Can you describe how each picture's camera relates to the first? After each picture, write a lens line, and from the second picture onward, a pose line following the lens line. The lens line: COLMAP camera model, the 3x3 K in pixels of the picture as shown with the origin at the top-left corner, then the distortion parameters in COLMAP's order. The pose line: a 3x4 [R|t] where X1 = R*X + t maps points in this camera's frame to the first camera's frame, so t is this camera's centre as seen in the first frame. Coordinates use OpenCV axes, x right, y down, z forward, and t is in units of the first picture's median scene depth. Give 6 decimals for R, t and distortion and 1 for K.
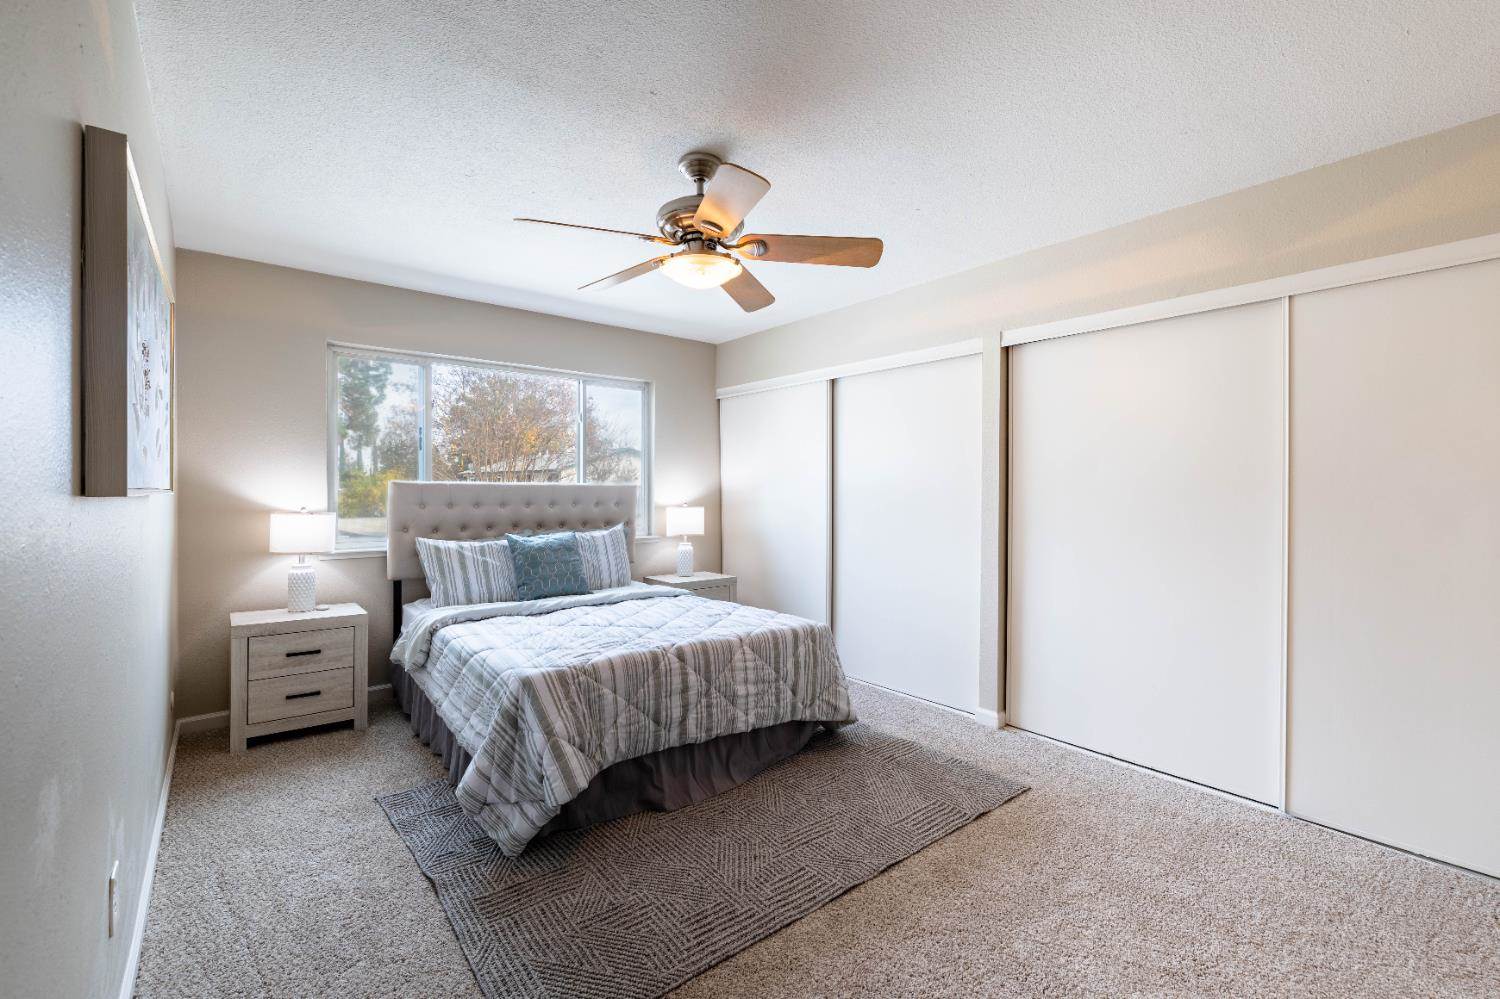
lens RADIAL K [[646.5, 0, 748.7], [0, 646.5, 496.9], [0, 0, 1]] dist [-0.001605, 0.001625]
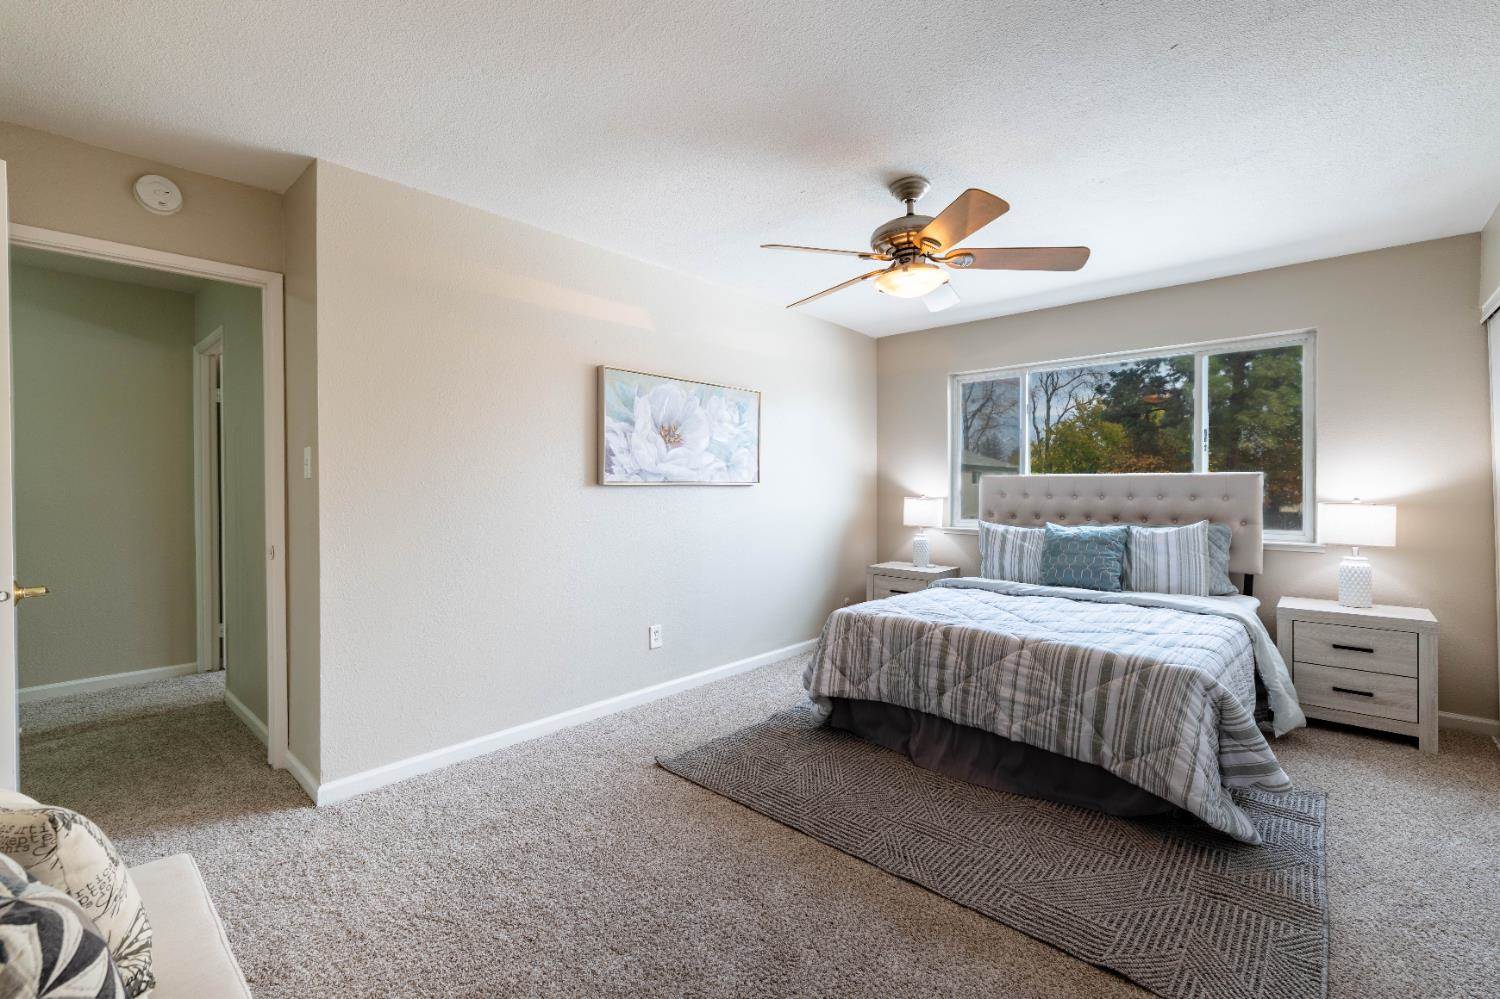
lens RADIAL K [[646.5, 0, 749.0], [0, 646.5, 490.8], [0, 0, 1]] dist [-0.001605, 0.001625]
pose [[0.156704, 0.004459, -0.987636, 0.825524], [-0.005645, 0.999978, 0.003619, 0.004632], [0.987629, 0.005008, 0.156726, 0.464702]]
